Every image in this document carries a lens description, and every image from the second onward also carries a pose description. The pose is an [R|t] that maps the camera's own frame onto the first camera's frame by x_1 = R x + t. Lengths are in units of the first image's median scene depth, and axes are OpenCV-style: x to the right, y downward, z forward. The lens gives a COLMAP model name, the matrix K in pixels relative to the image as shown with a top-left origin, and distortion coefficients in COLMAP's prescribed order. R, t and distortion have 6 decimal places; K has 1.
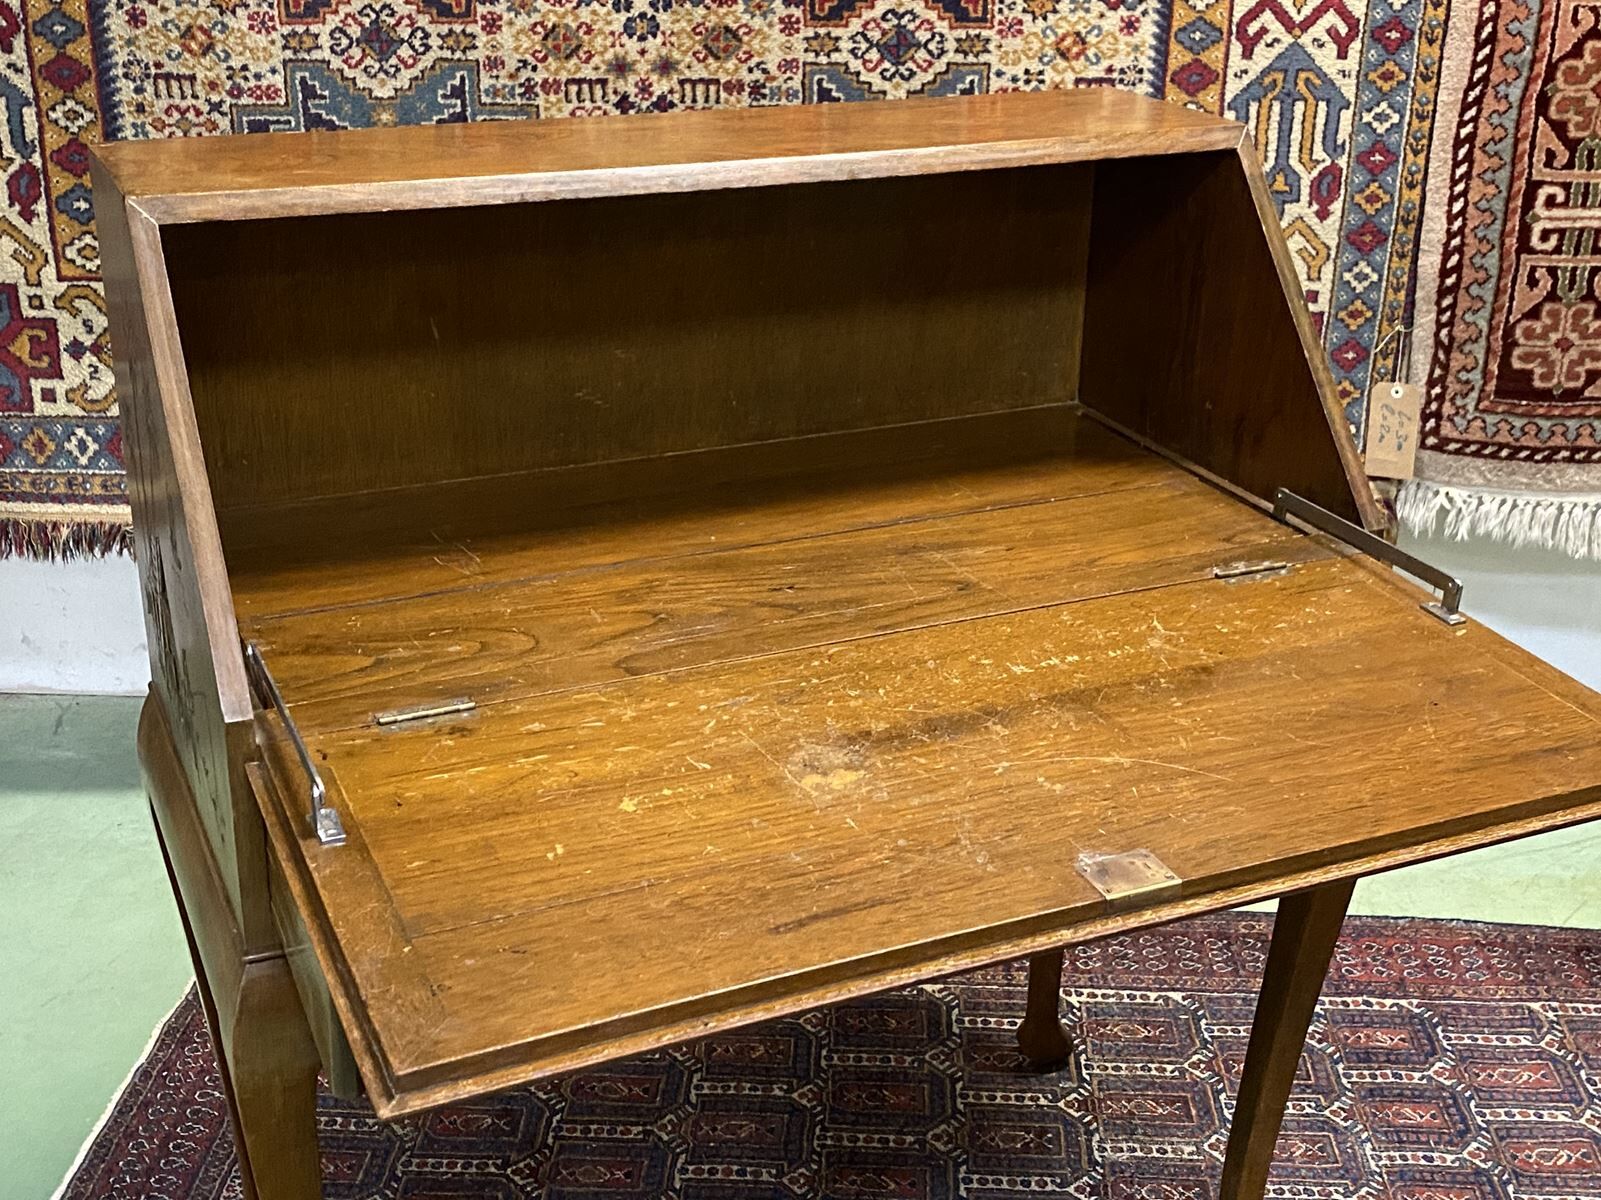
lens RADIAL K [[1993.6, 0, 807.8], [0, 1993.6, 587.5], [0, 0, 1]] dist [0.058685, 0.000000]
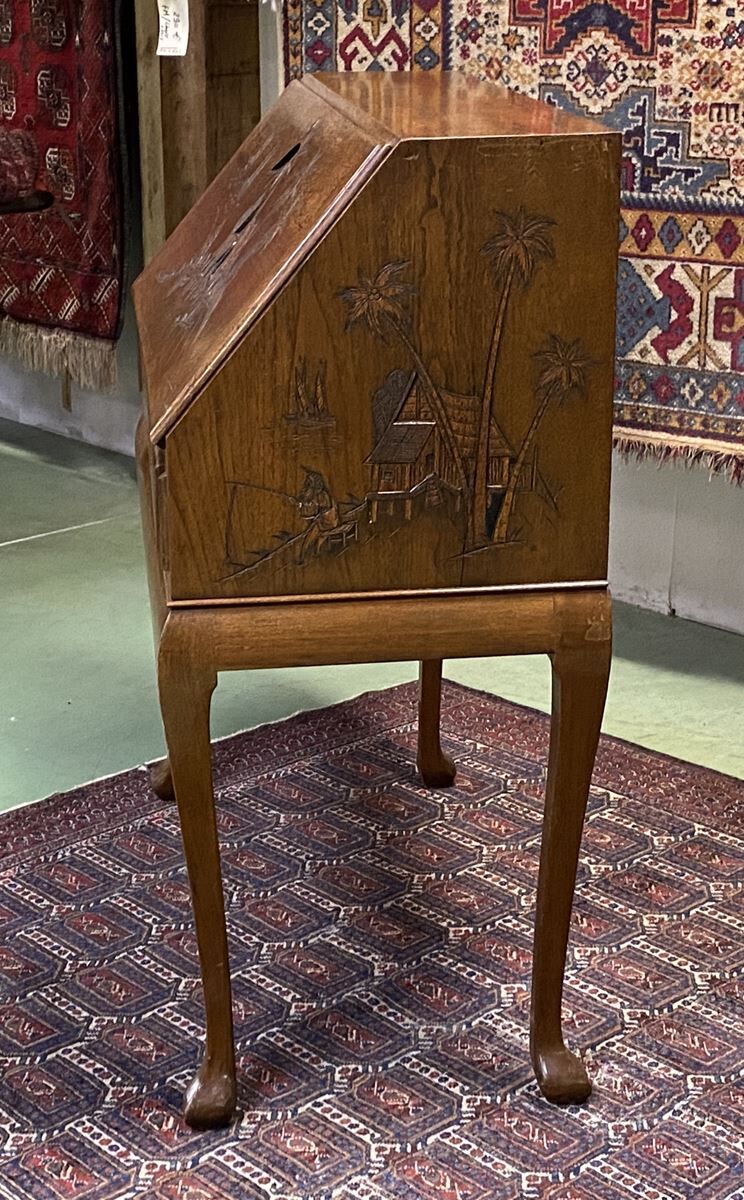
lens RADIAL K [[1973.8, 0, 368.8], [0, 1973.8, 592.0], [0, 0, 1]] dist [0.087101, 0.000000]
pose [[0.712868, 0.200522, -0.672019, 0.656750], [-0.251803, 0.967538, 0.021593, 0.083945], [0.654534, 0.153824, 0.740219, -0.062915]]
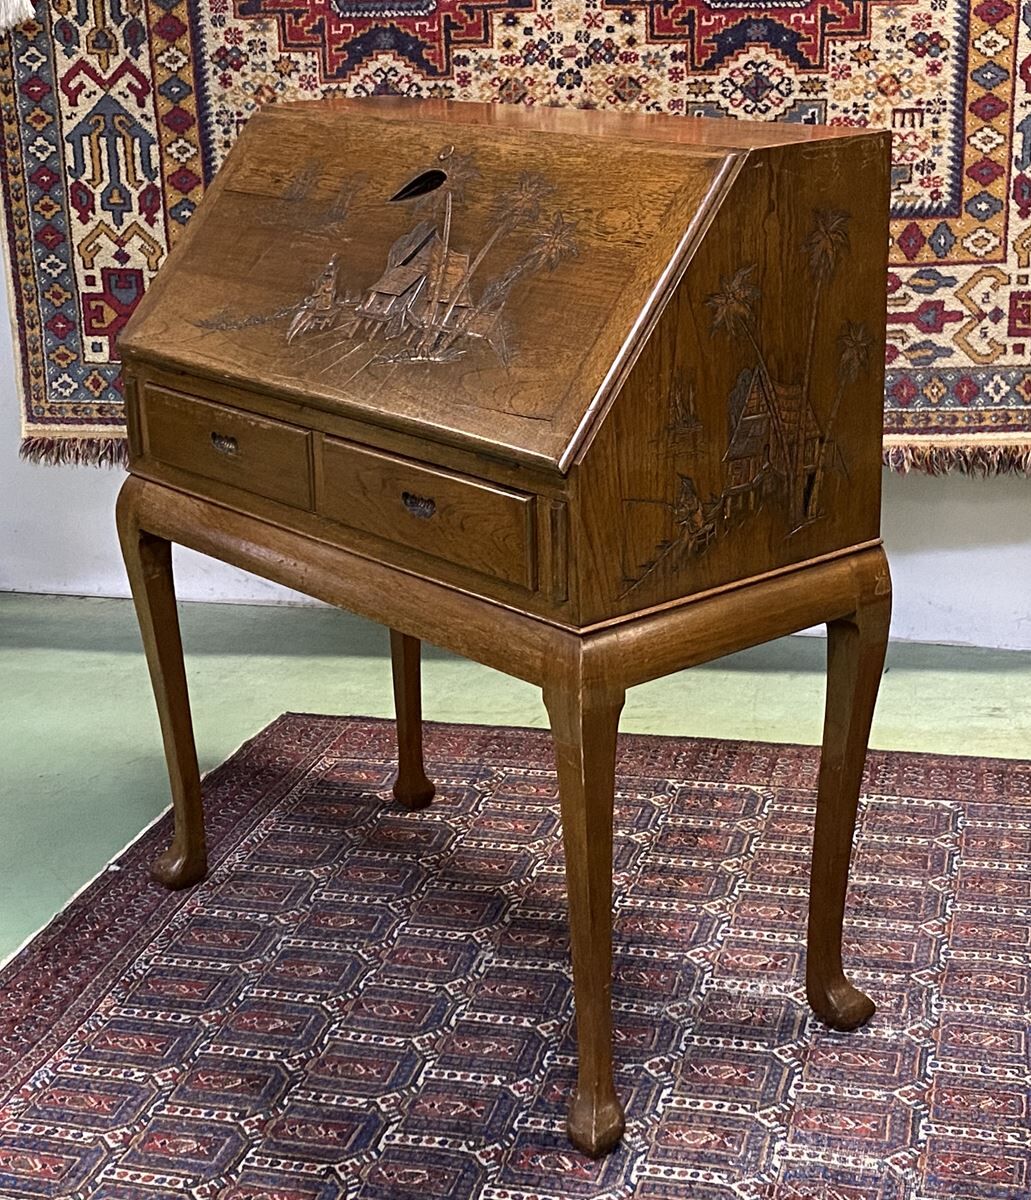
lens RADIAL K [[1962.4, 0, 542.1], [0, 1962.4, 587.7], [0, 0, 1]] dist [0.088899, 0.000000]
pose [[0.977505, 0.027047, -0.209172, 0.192064], [-0.043278, 0.996362, -0.073412, 0.170827], [0.206426, 0.080813, 0.975119, -0.305961]]
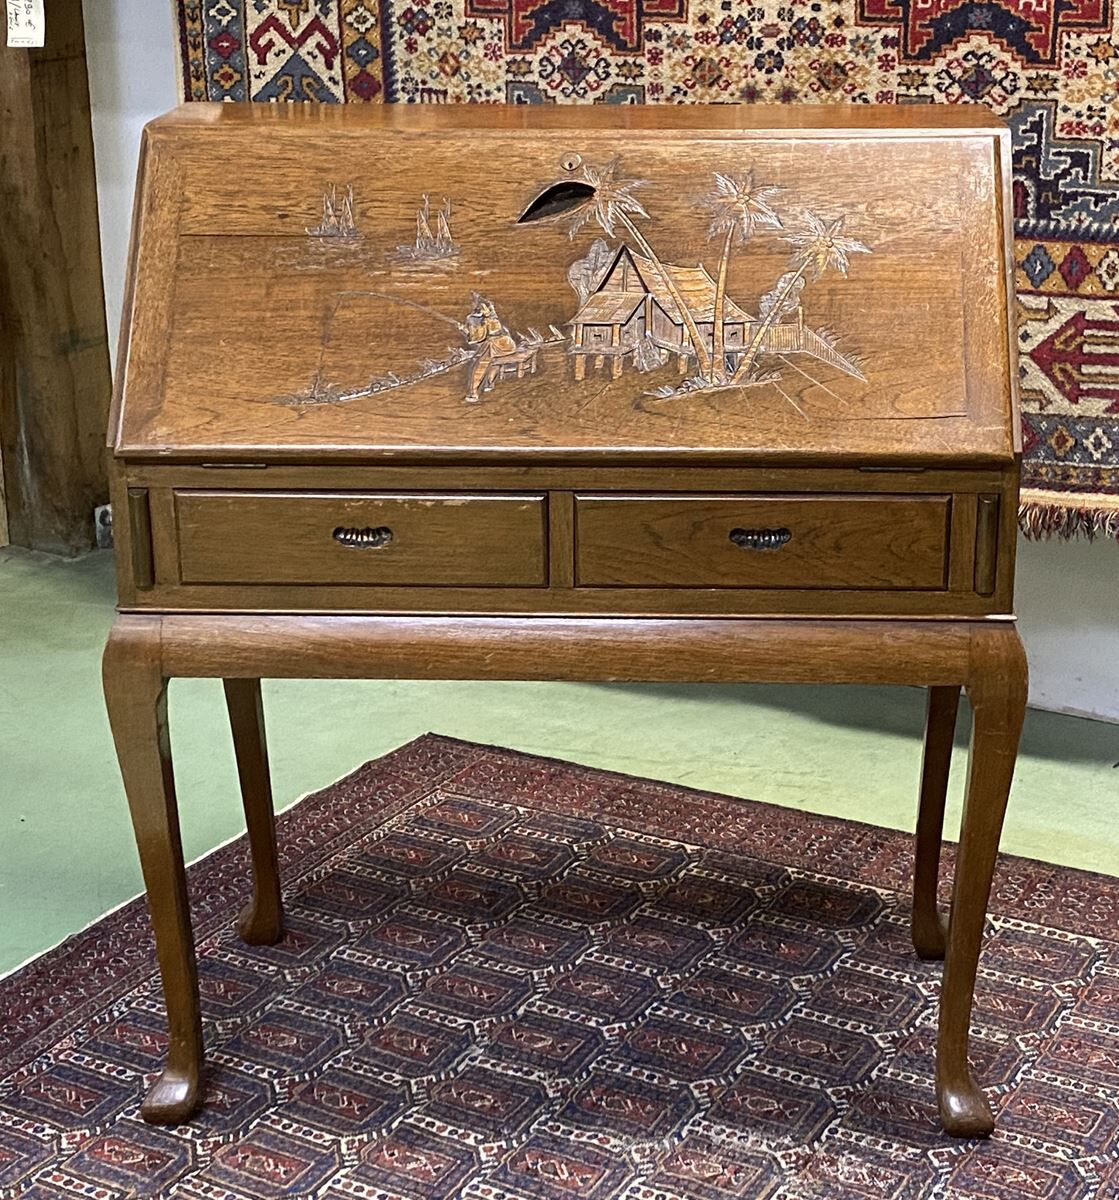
lens RADIAL K [[2118.0, 0, 631.1], [0, 2118.0, 585.2], [0, 0, 1]] dist [0.093899, 0.000000]
pose [[0.896806, 0.128430, -0.423372, 0.427771], [-0.154355, 0.987637, -0.027362, 0.083003], [0.414624, 0.089887, 0.905543, -0.180498]]
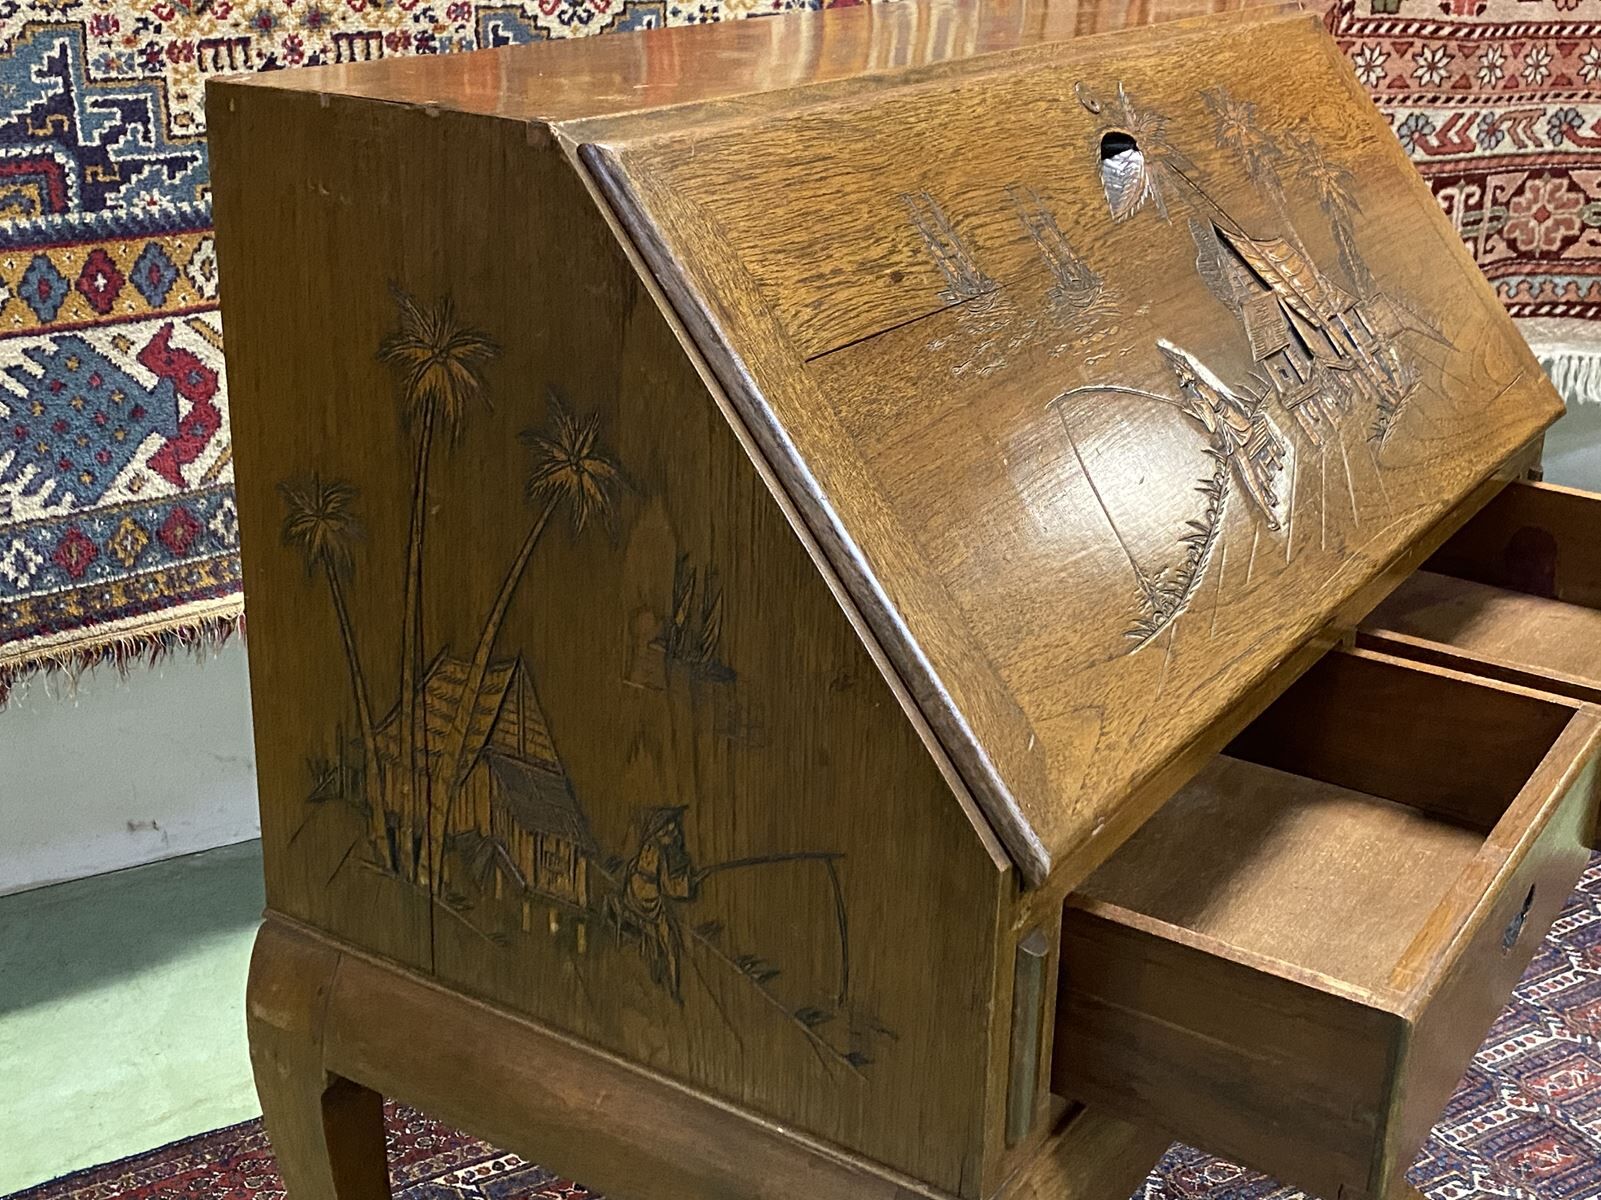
lens RADIAL K [[1989.9, 0, 808.2], [0, 1989.9, 586.3], [0, 0, 1]] dist [0.001010, 0.000000]
pose [[0.837169, -0.190447, 0.512717, -0.352598], [0.198000, 0.979365, 0.040486, -0.035077], [-0.509848, 0.067625, 0.857603, 0.244471]]
